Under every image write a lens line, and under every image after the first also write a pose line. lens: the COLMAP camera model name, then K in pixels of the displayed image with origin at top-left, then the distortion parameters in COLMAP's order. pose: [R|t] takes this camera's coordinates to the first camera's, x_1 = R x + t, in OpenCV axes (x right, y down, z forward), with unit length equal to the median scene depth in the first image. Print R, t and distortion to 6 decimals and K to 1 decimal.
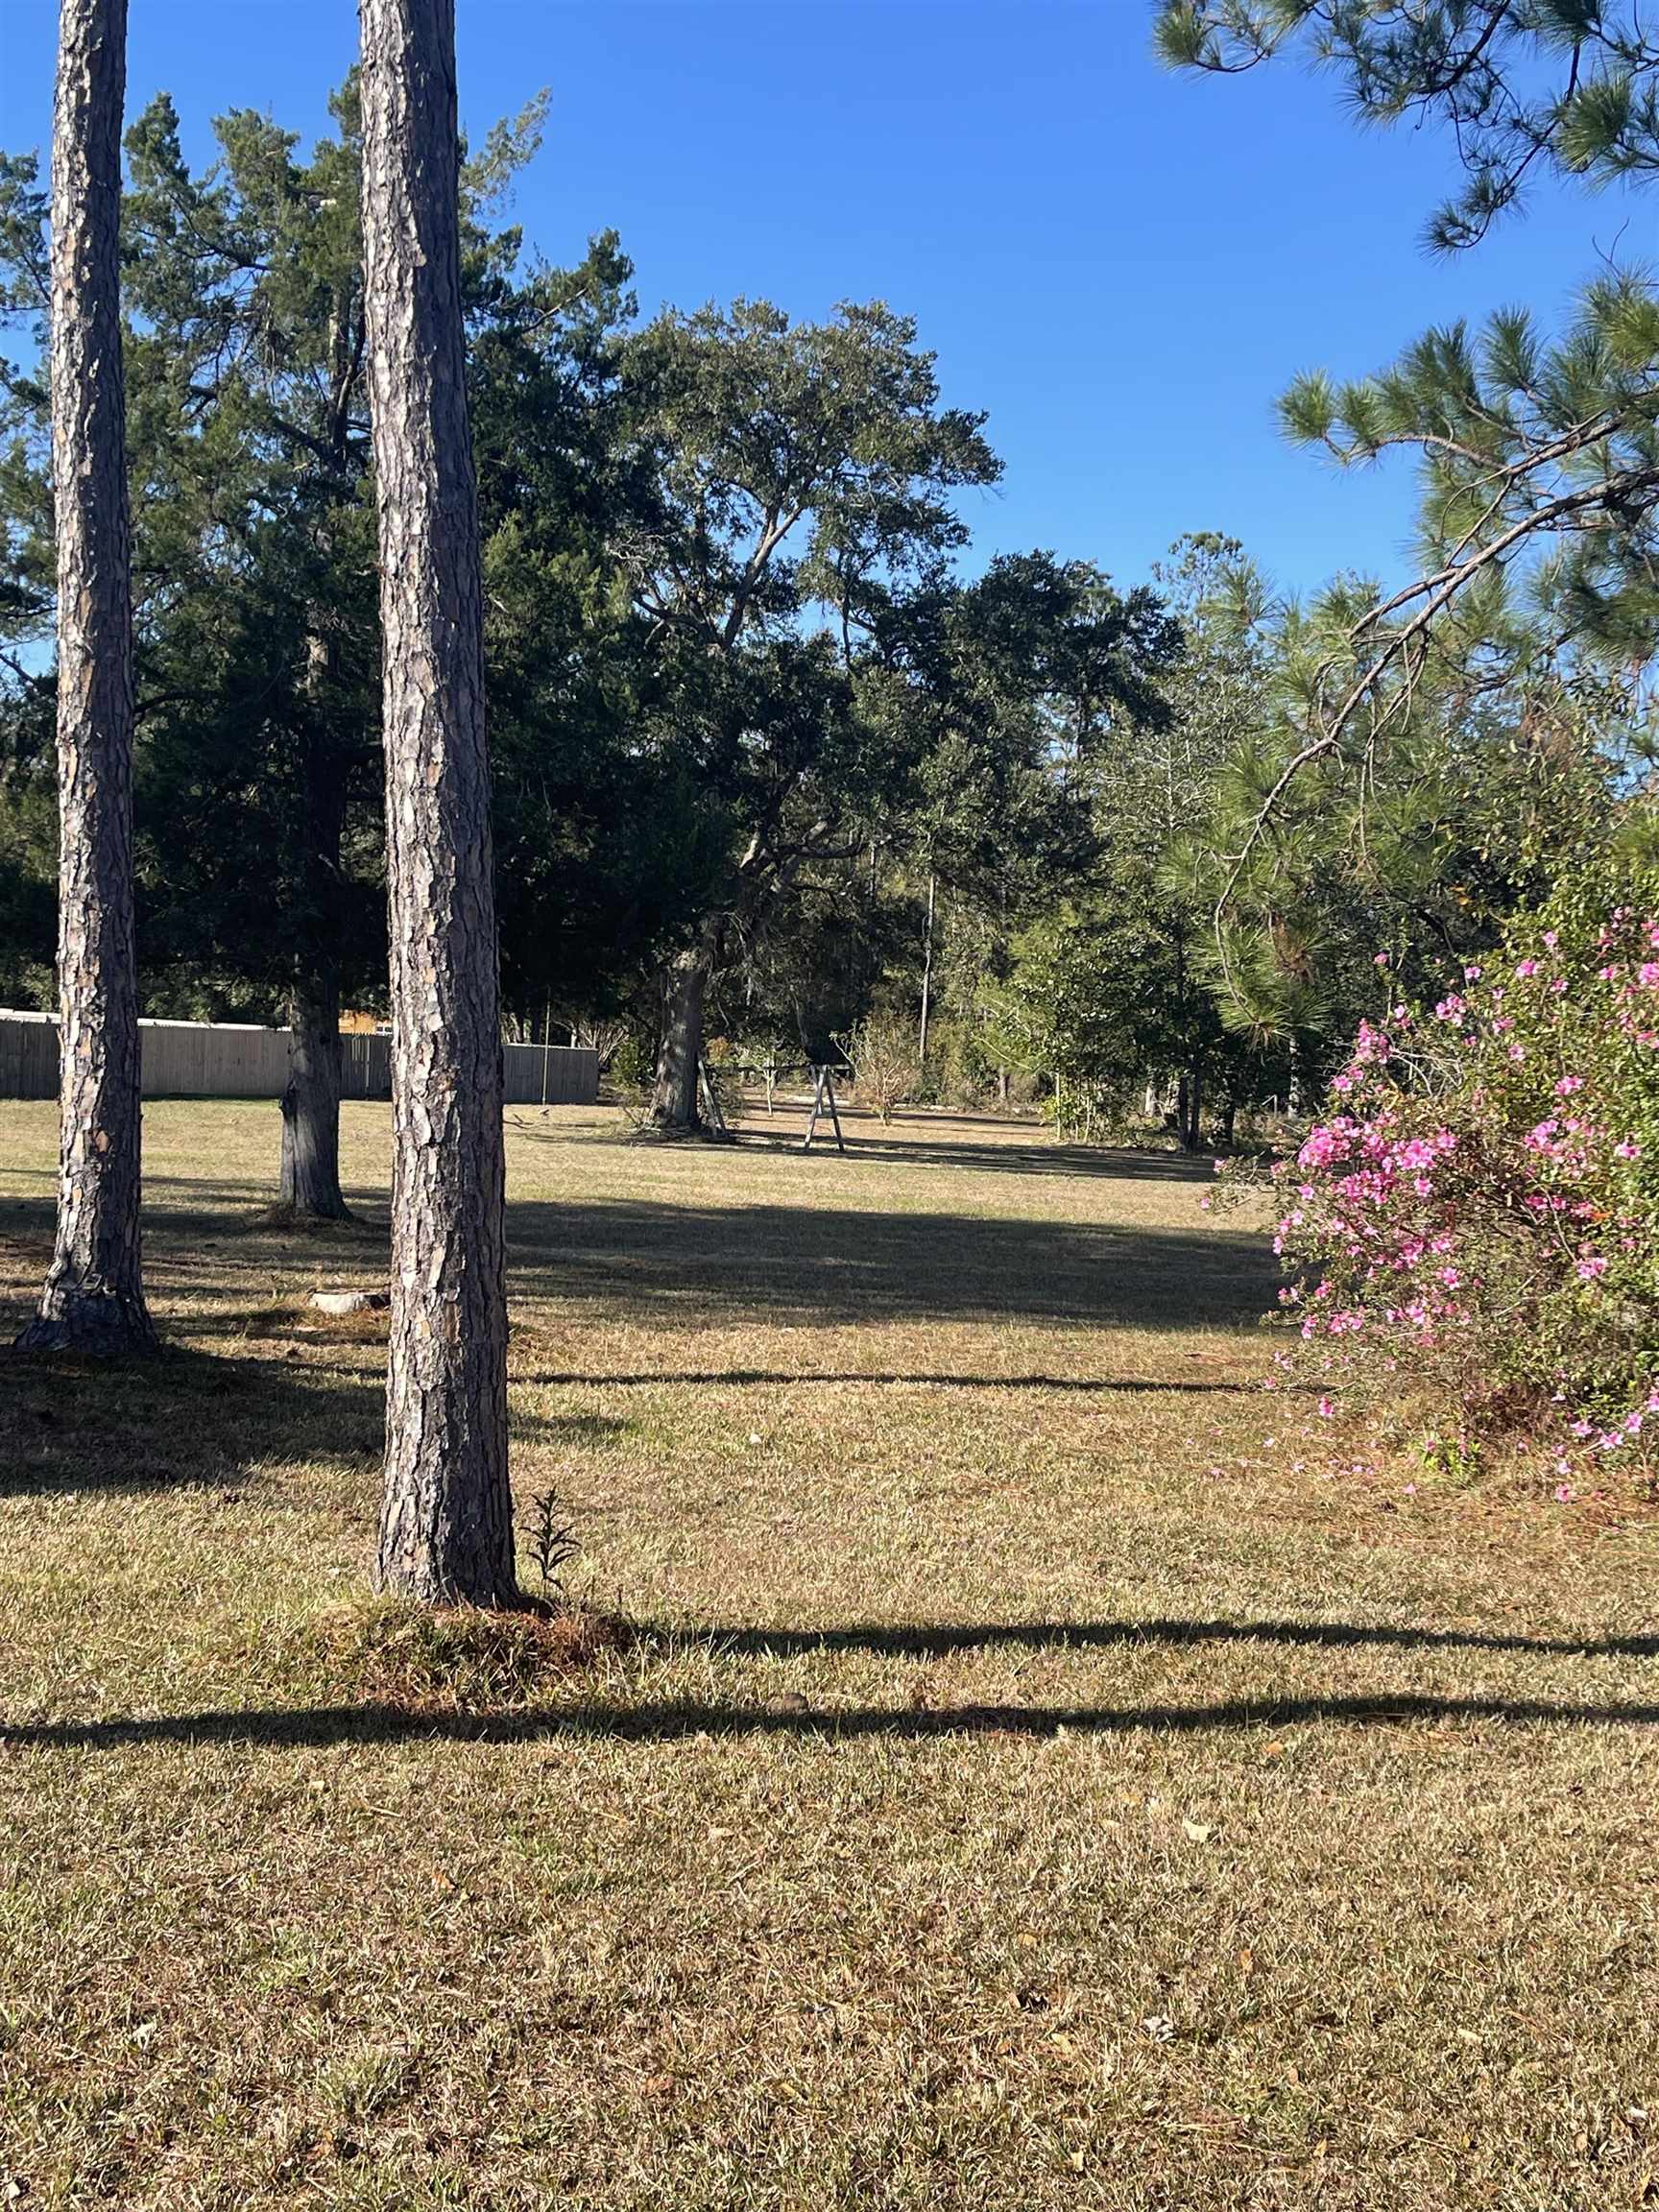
lens RADIAL K [[2605.0, 0, 829.5], [0, 2605.0, 1106.0], [0, 0, 1]] dist [0.036994, -0.066834]
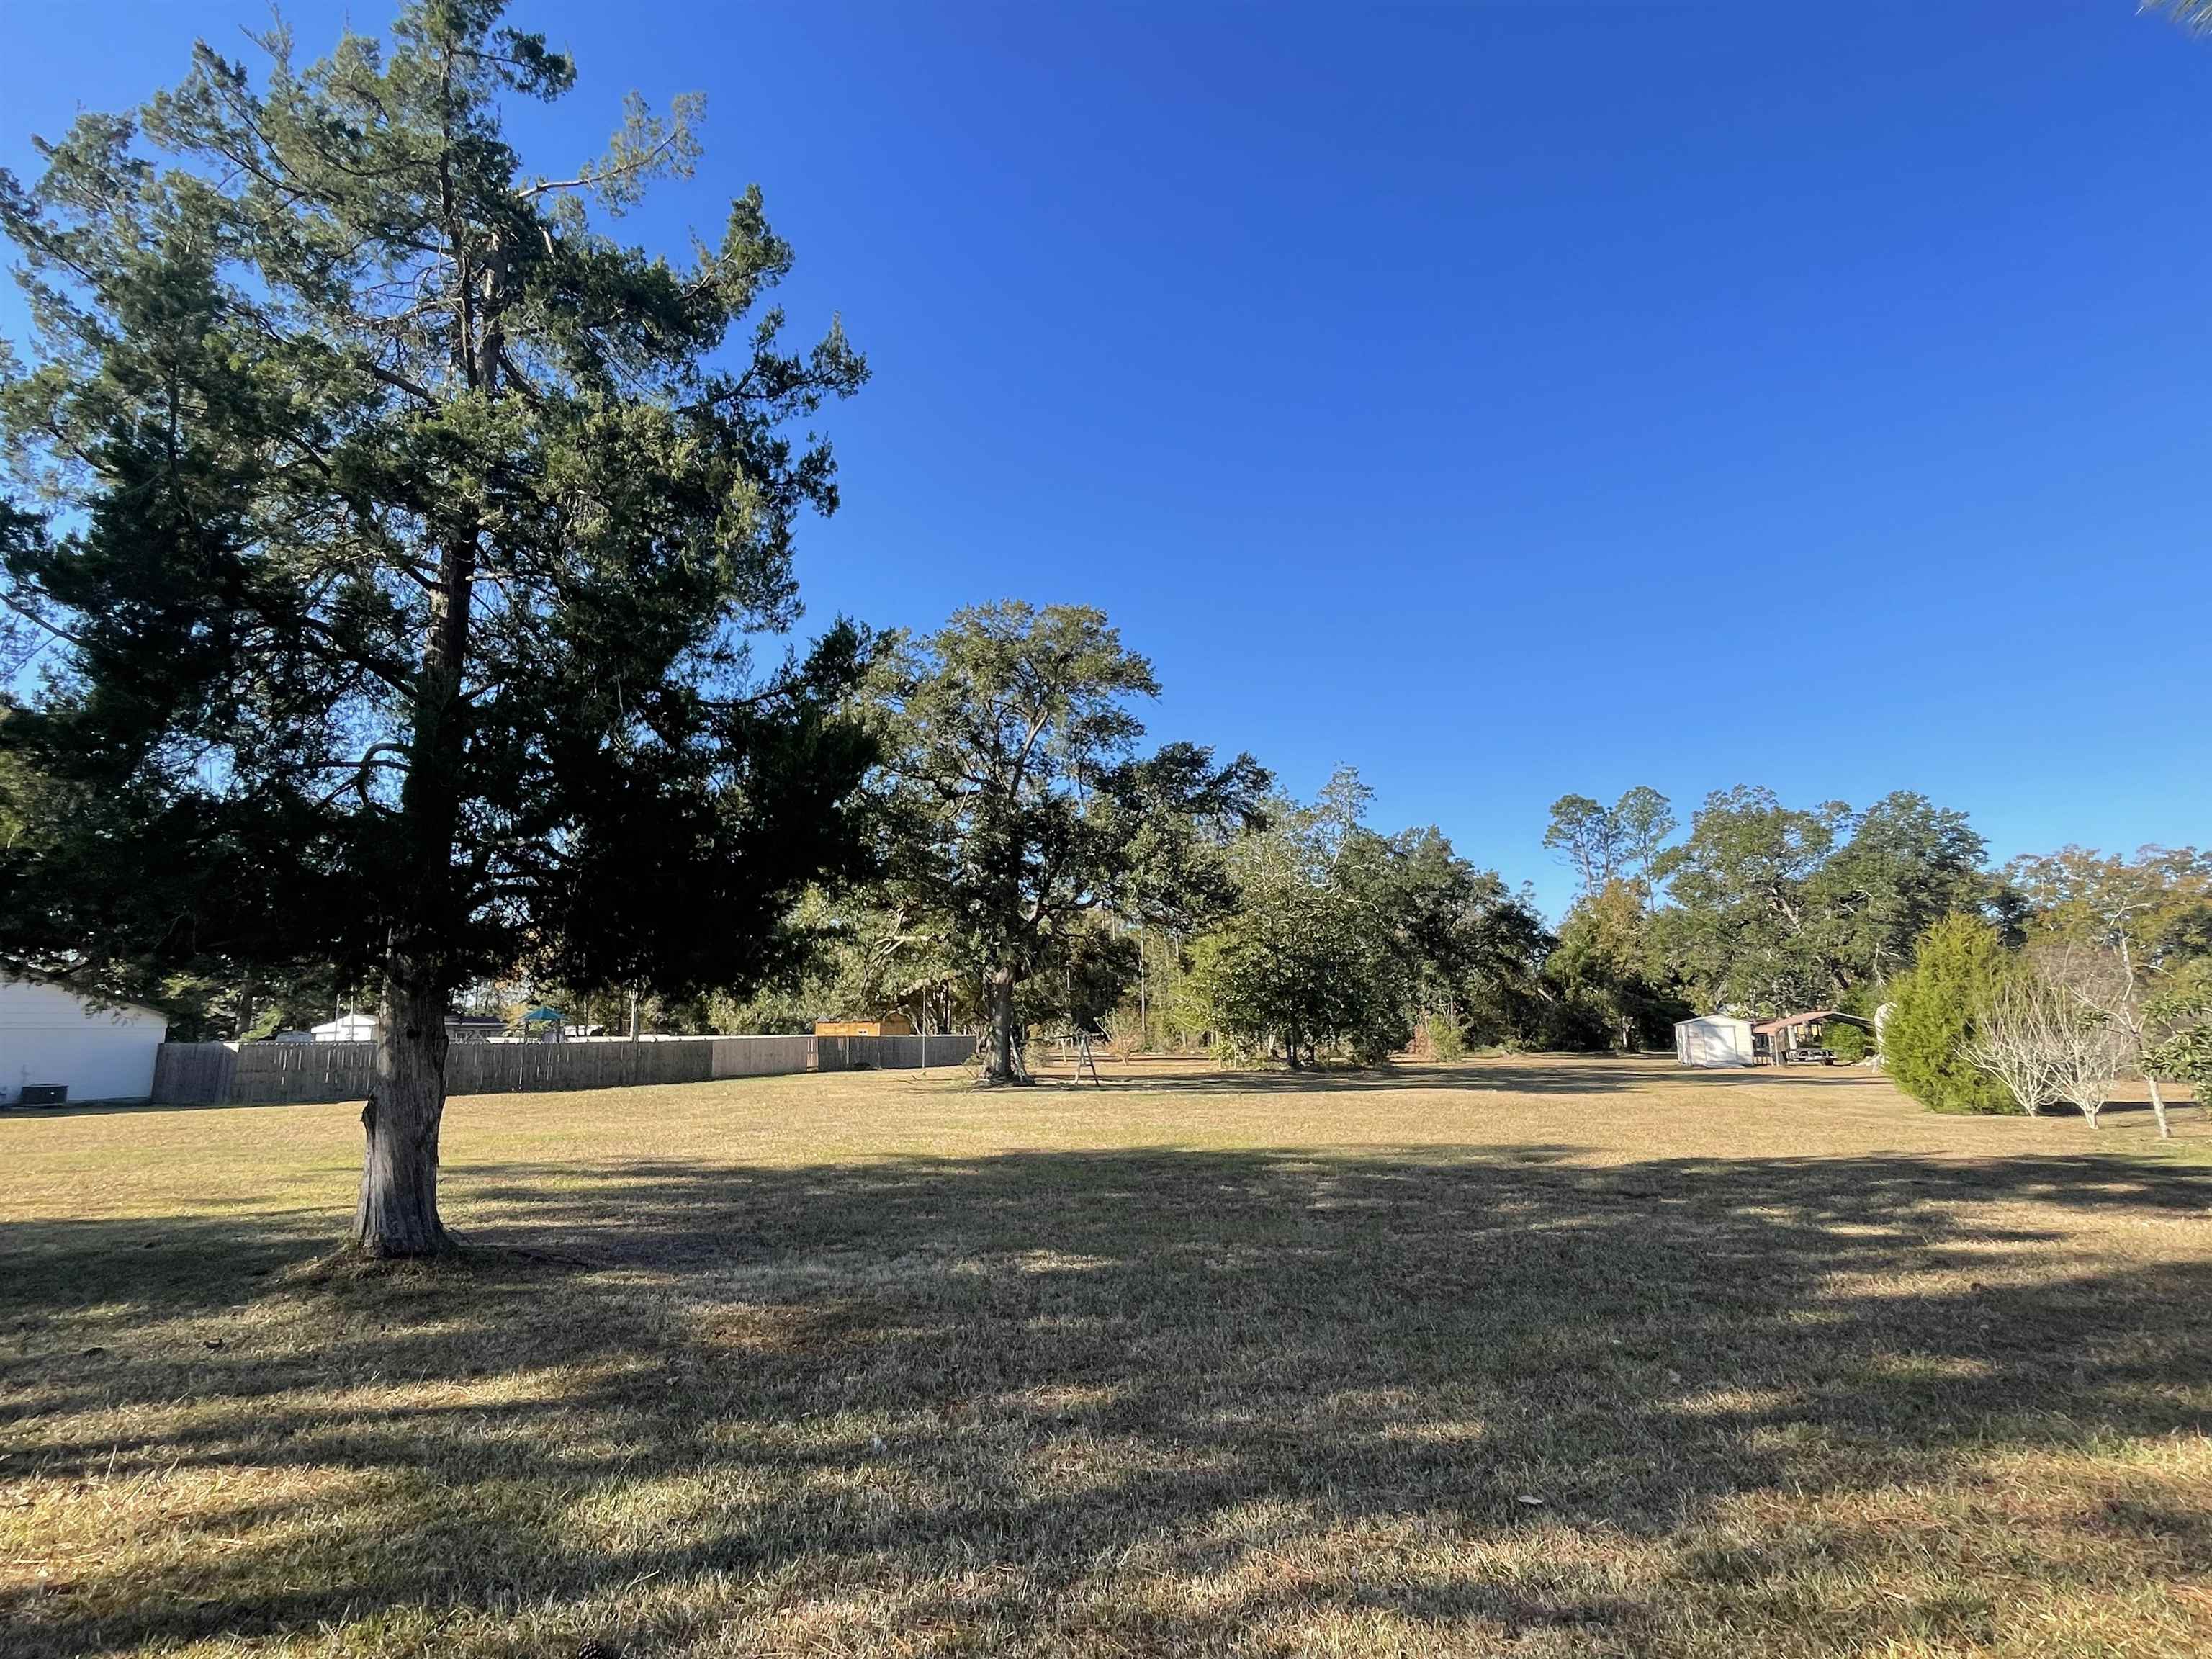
lens RADIAL K [[925.1, 0, 1096.5], [0, 925.1, 836.5], [0, 0, 1]] dist [0.000576, 0.000017]
pose [[0.997670, -0.068185, -0.002415, 0.016044], [0.065835, 0.971373, -0.228256, -0.002758], [0.017910, 0.227565, 0.973598, 0.386397]]
